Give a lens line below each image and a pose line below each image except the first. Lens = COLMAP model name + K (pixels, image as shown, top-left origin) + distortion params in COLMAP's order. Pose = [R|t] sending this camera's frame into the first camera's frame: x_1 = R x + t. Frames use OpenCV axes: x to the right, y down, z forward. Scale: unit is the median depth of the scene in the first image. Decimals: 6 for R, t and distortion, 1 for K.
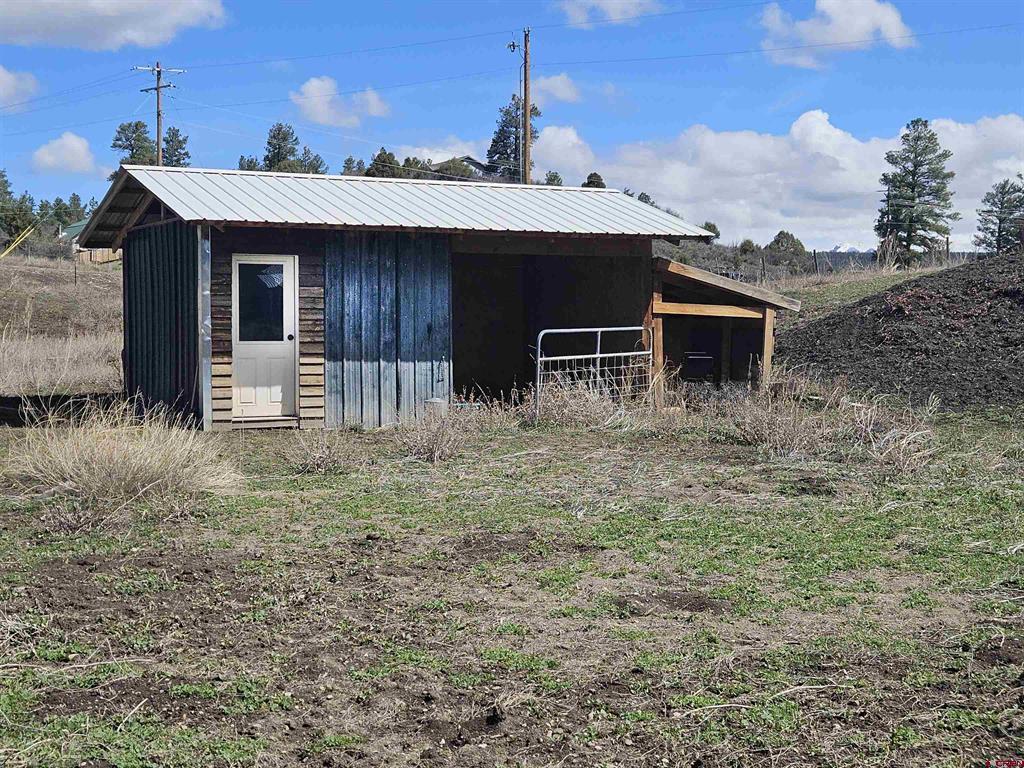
lens RADIAL K [[1530.8, 0, 509.4], [0, 1530.8, 384.1], [0, 0, 1]] dist [0.083649, 0.000000]
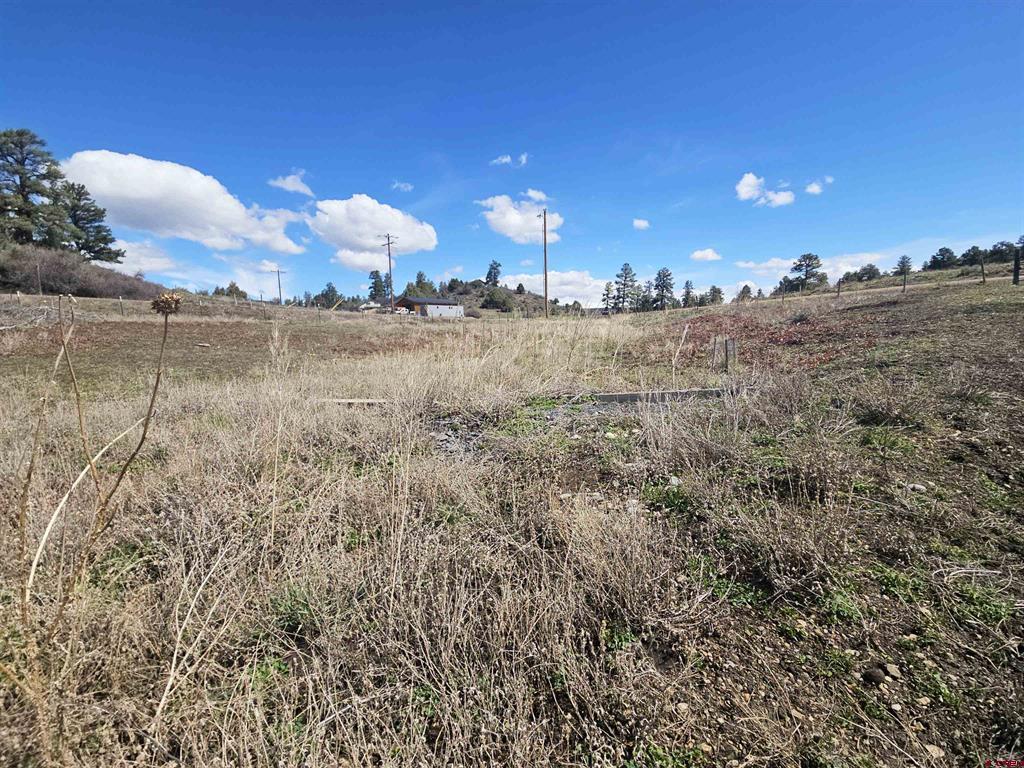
lens RADIAL K [[418.2, 0, 516.3], [0, 418.2, 384.6], [0, 0, 1]] dist [0.009297, -0.007139]
pose [[0.996378, -0.036206, 0.076945, -0.344795], [0.029113, 0.995390, 0.091382, -0.063075], [-0.079899, -0.088811, 0.992839, 1.175117]]
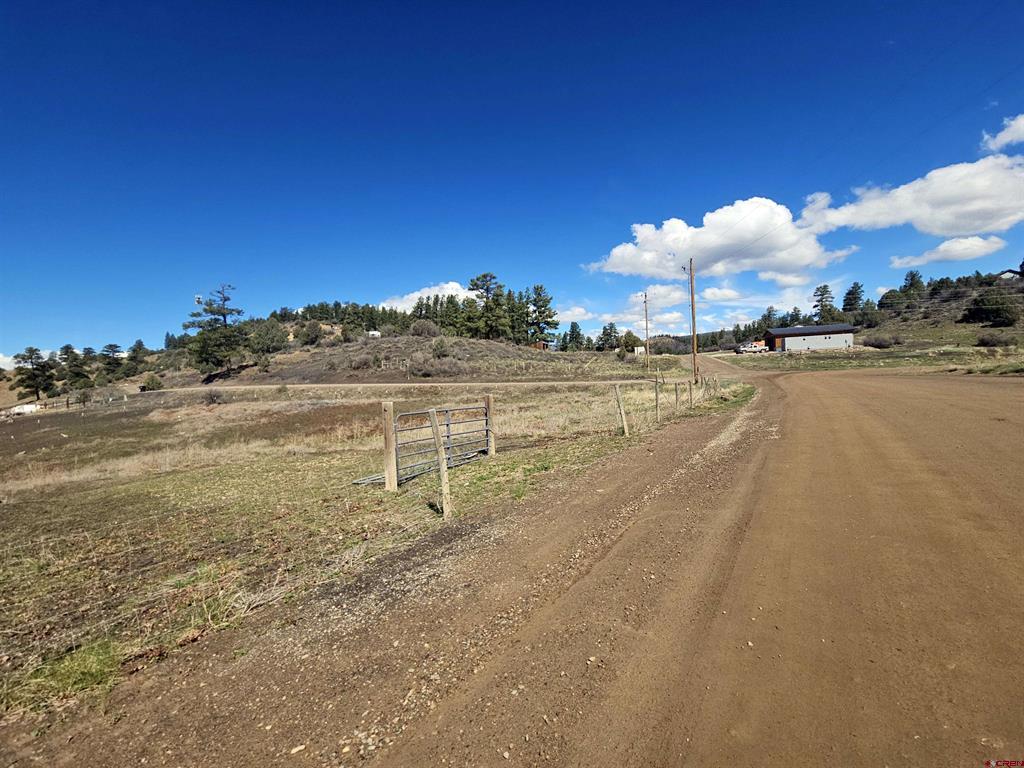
lens RADIAL K [[418.2, 0, 524.1], [0, 418.2, 380.9], [0, 0, 1]] dist [0.009297, -0.007139]
pose [[0.531181, -0.004608, -0.847246, 1.379661], [0.026133, 0.999599, 0.010947, -0.278138], [0.846855, -0.027956, 0.531088, 1.805380]]
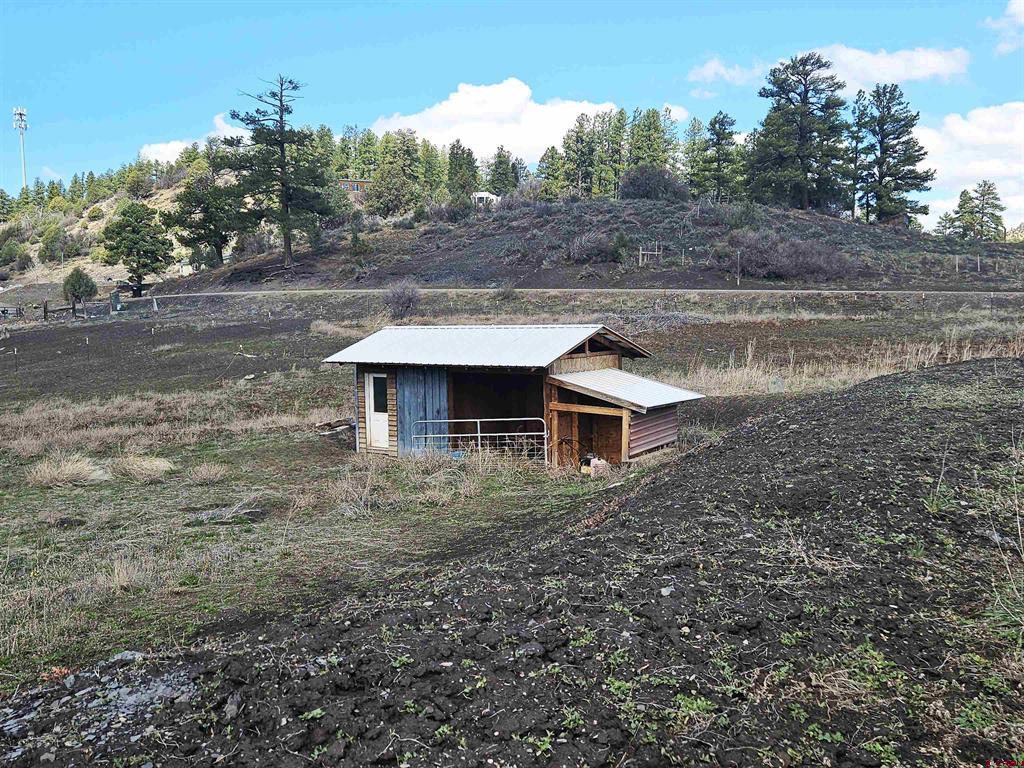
lens RADIAL K [[991.4, 0, 524.8], [0, 991.4, 377.4], [0, 0, 1]] dist [0.032319, 0.000000]
pose [[0.407153, 0.060526, -0.911352, 1.123243], [-0.007748, 0.997995, 0.062818, -0.157784], [0.913327, -0.018515, 0.406806, 0.587914]]
